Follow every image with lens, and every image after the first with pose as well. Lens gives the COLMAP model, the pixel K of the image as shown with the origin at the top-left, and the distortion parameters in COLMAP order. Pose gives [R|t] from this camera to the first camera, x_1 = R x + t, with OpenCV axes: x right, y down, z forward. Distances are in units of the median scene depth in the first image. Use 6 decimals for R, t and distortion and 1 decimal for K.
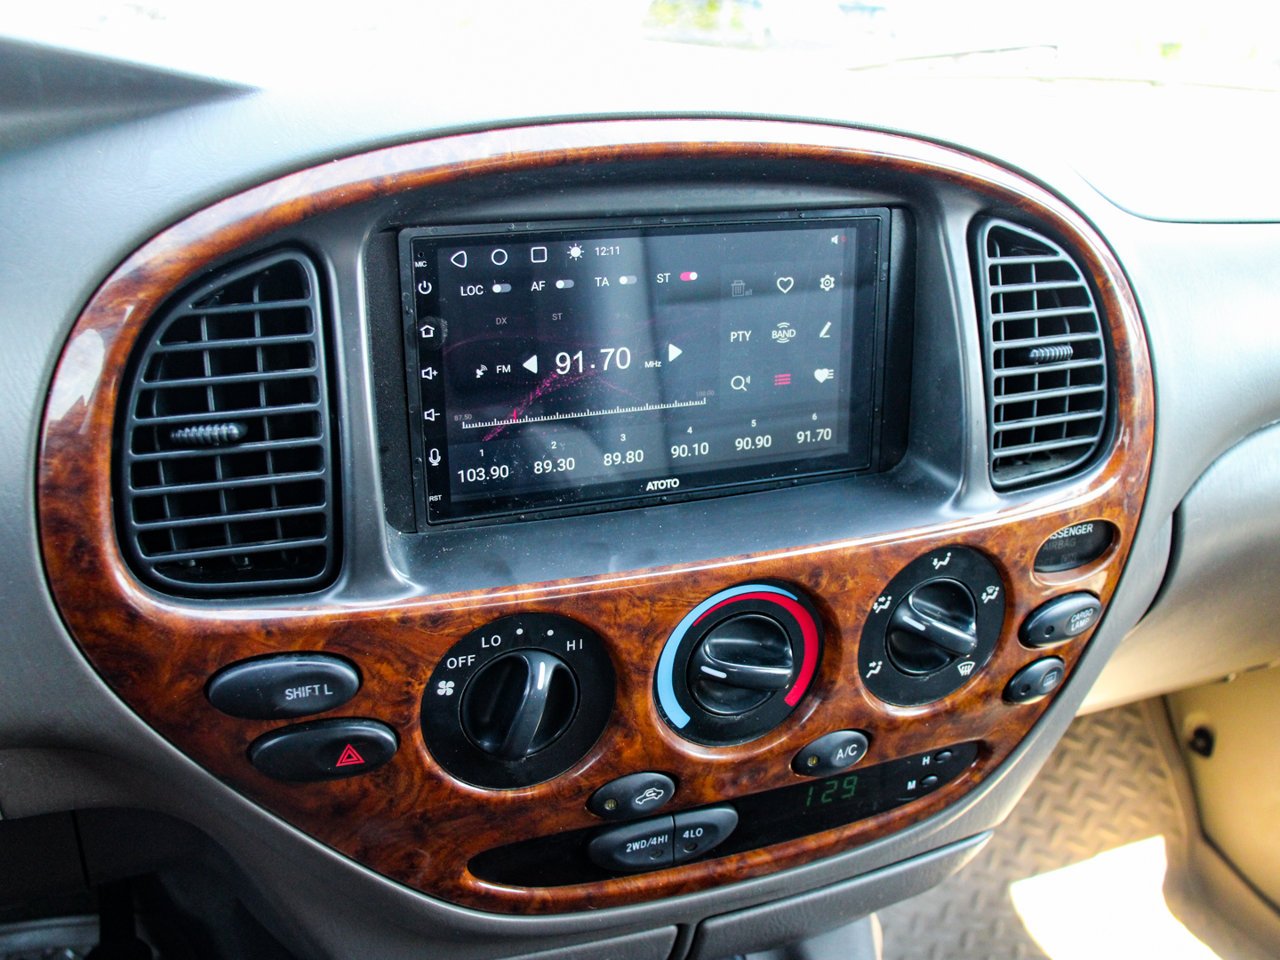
lens RADIAL K [[1174.9, 0, 640.2], [0, 1174.9, 467.1], [0, 0, 1]] dist [-0.137865, 0.003774]
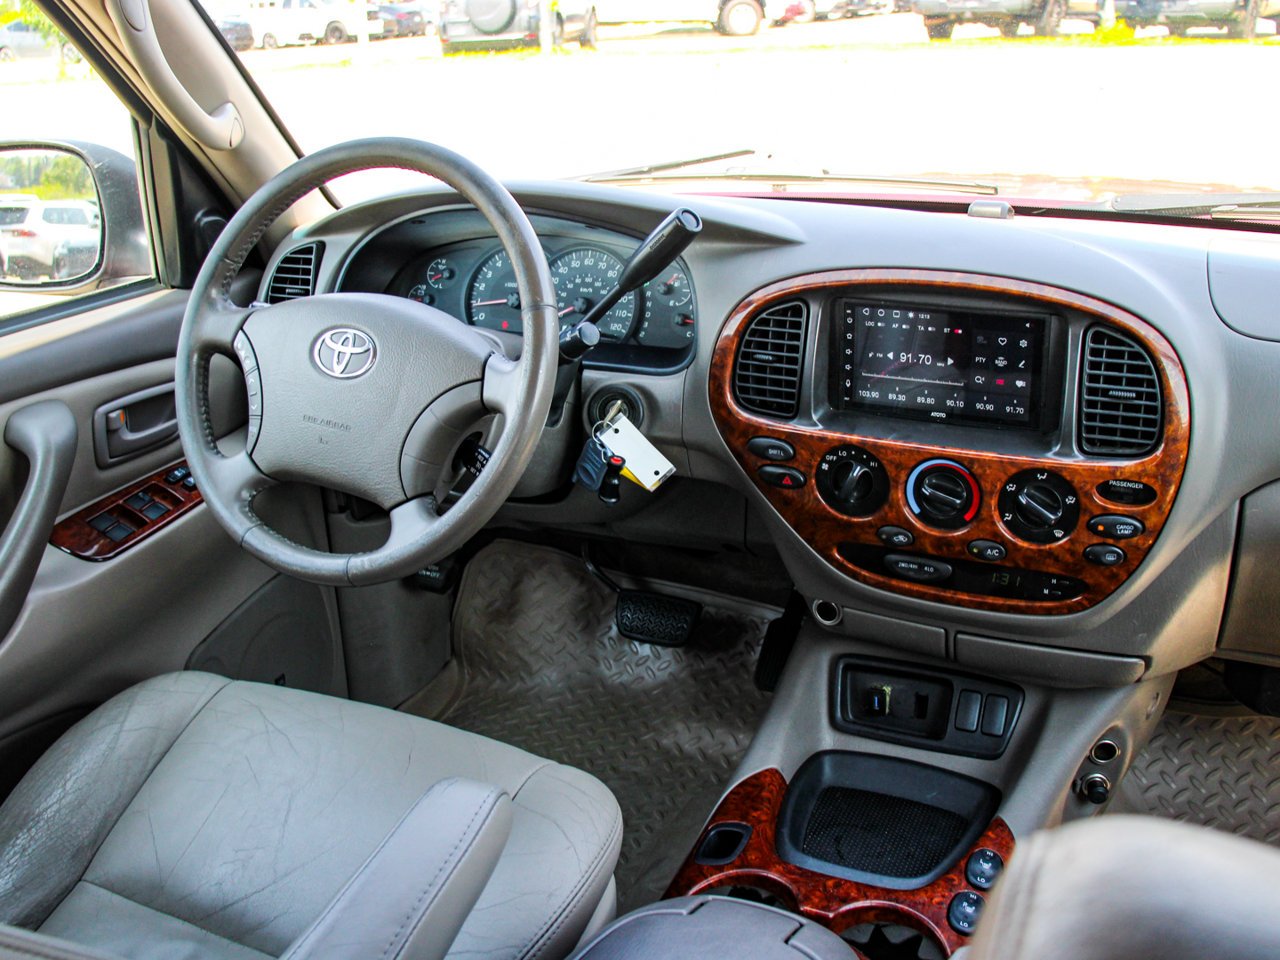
lens RADIAL K [[1527.9, 0, 647.0], [0, 1527.9, 462.6], [0, 0, 1]] dist [-0.068510, 0.043902]
pose [[0.686959, 0.223685, -0.691414, 1.980968], [-0.201274, 0.972792, 0.114739, -0.141799], [0.698267, 0.060342, 0.713290, -1.804368]]
